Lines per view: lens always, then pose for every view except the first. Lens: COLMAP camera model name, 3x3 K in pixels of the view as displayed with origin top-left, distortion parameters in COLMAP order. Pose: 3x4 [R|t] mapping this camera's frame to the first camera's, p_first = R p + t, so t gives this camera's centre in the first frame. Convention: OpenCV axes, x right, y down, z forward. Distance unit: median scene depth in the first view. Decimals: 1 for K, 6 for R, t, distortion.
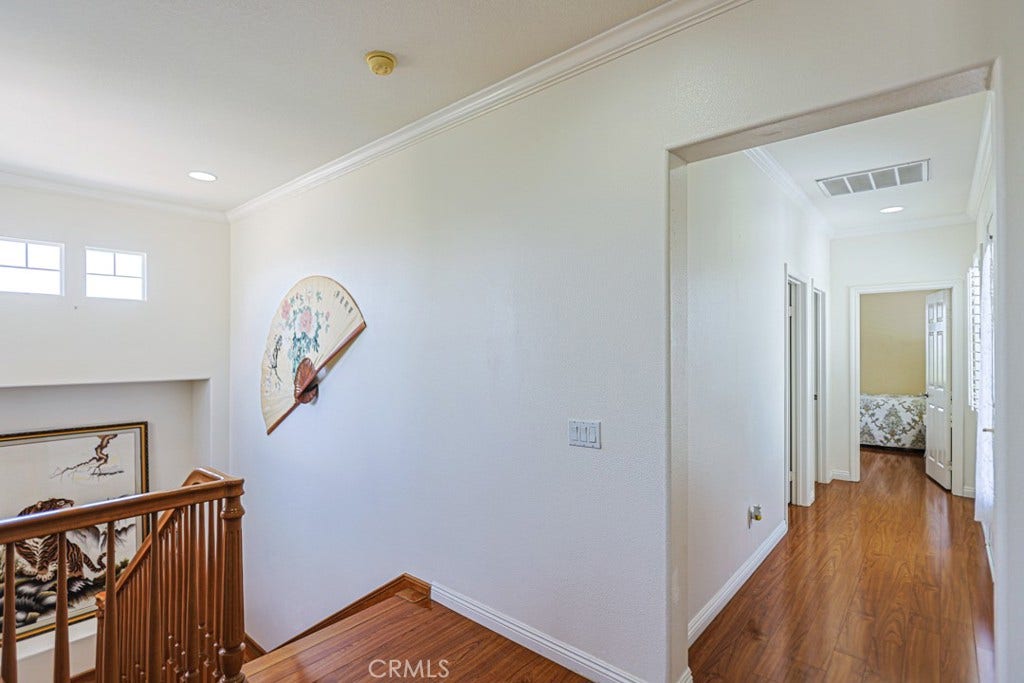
lens RADIAL K [[492.3, 0, 515.0], [0, 492.3, 344.5], [0, 0, 1]] dist [-0.003814, 0.000698]
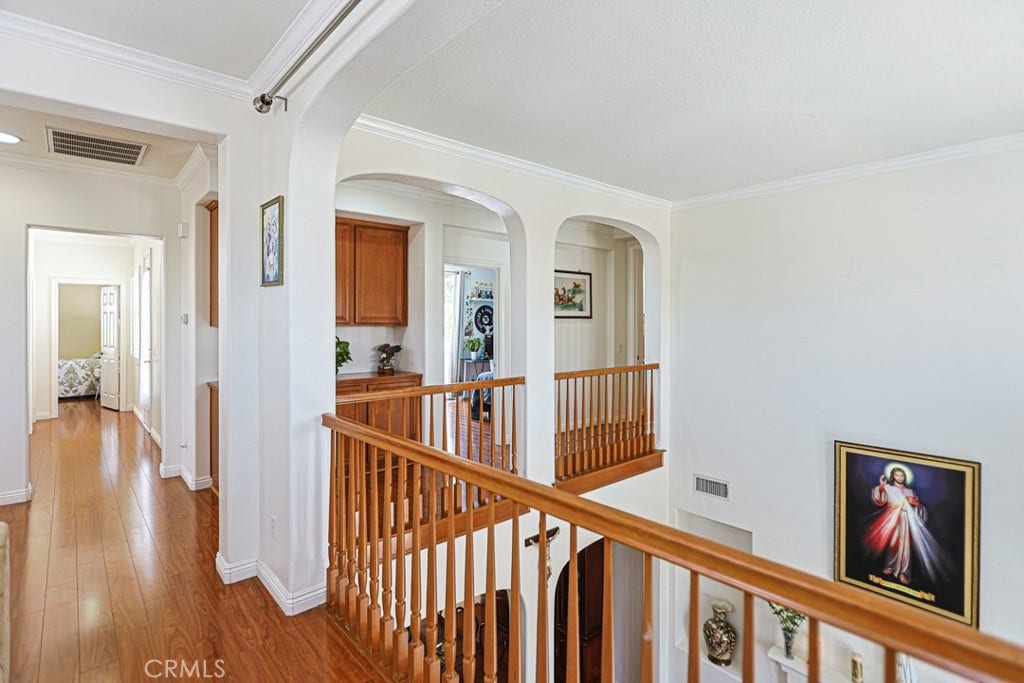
lens RADIAL K [[512.1, 0, 508.9], [0, 512.1, 331.3], [0, 0, 1]] dist [0.004532, 0.001226]
pose [[0.146948, -0.011746, 0.989074, -0.448479], [-0.008879, 0.999874, 0.013194, 0.002726], [-0.989104, -0.010720, 0.146825, -0.390230]]
